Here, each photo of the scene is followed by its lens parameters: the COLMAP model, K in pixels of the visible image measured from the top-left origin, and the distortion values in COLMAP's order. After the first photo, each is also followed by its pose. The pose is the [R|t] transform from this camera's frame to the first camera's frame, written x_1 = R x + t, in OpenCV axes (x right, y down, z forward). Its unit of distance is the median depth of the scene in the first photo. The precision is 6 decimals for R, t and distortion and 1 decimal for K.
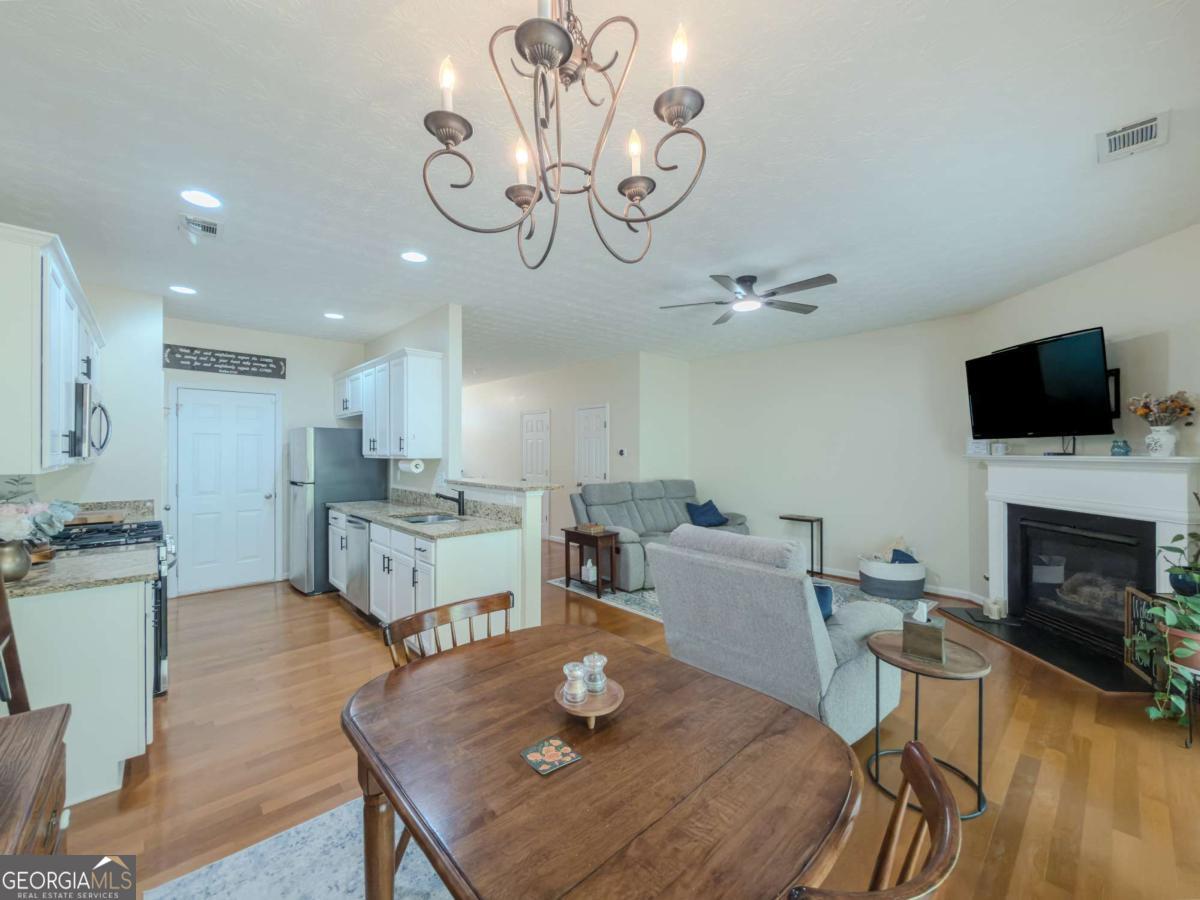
lens RADIAL K [[483.1, 0, 601.5], [0, 483.1, 452.2], [0, 0, 1]] dist [-0.002177, 0.000055]
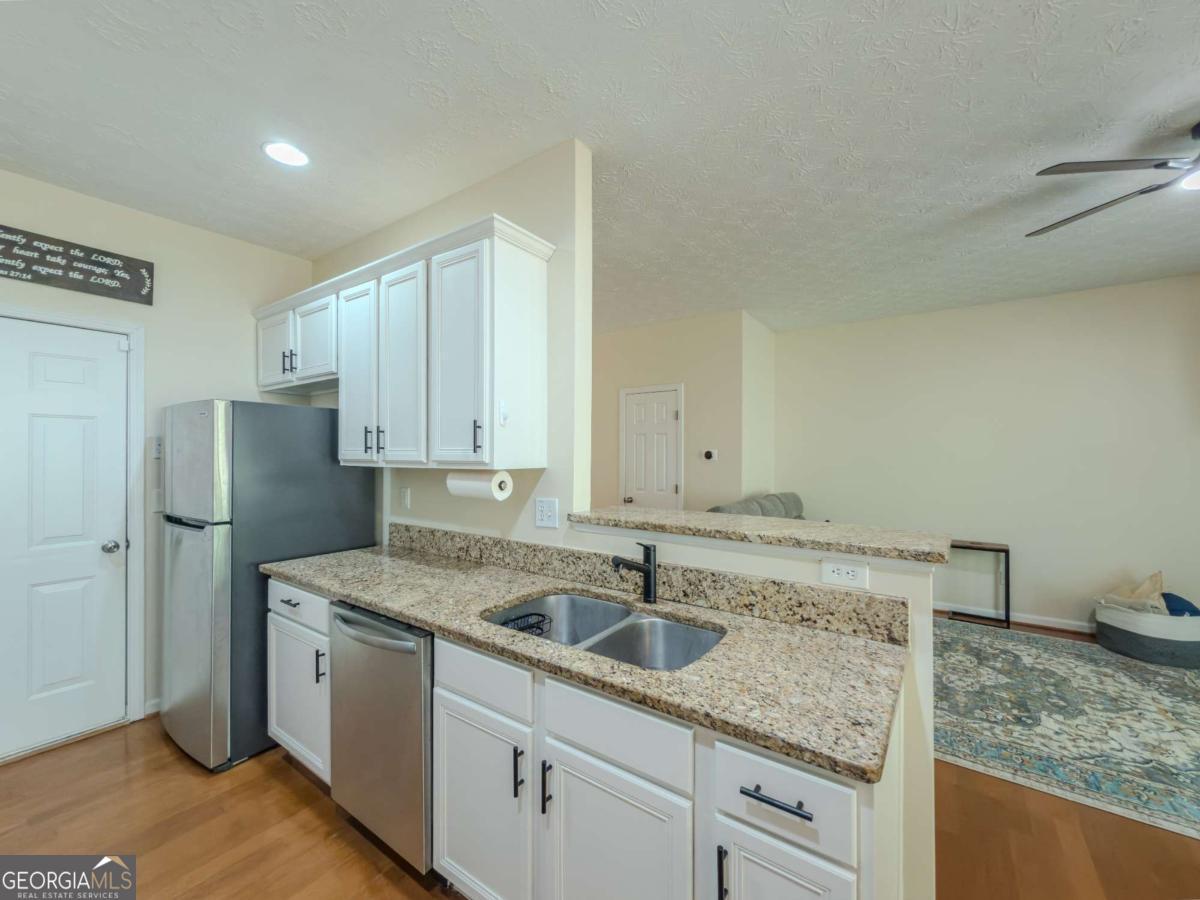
lens RADIAL K [[483.1, 0, 601.5], [0, 483.1, 452.2], [0, 0, 1]] dist [-0.002177, 0.000055]
pose [[0.979122, 0.002089, 0.203263, -0.345152], [-0.001416, 0.999993, -0.003453, -0.001217], [-0.203268, 0.003093, 0.979118, 0.480686]]
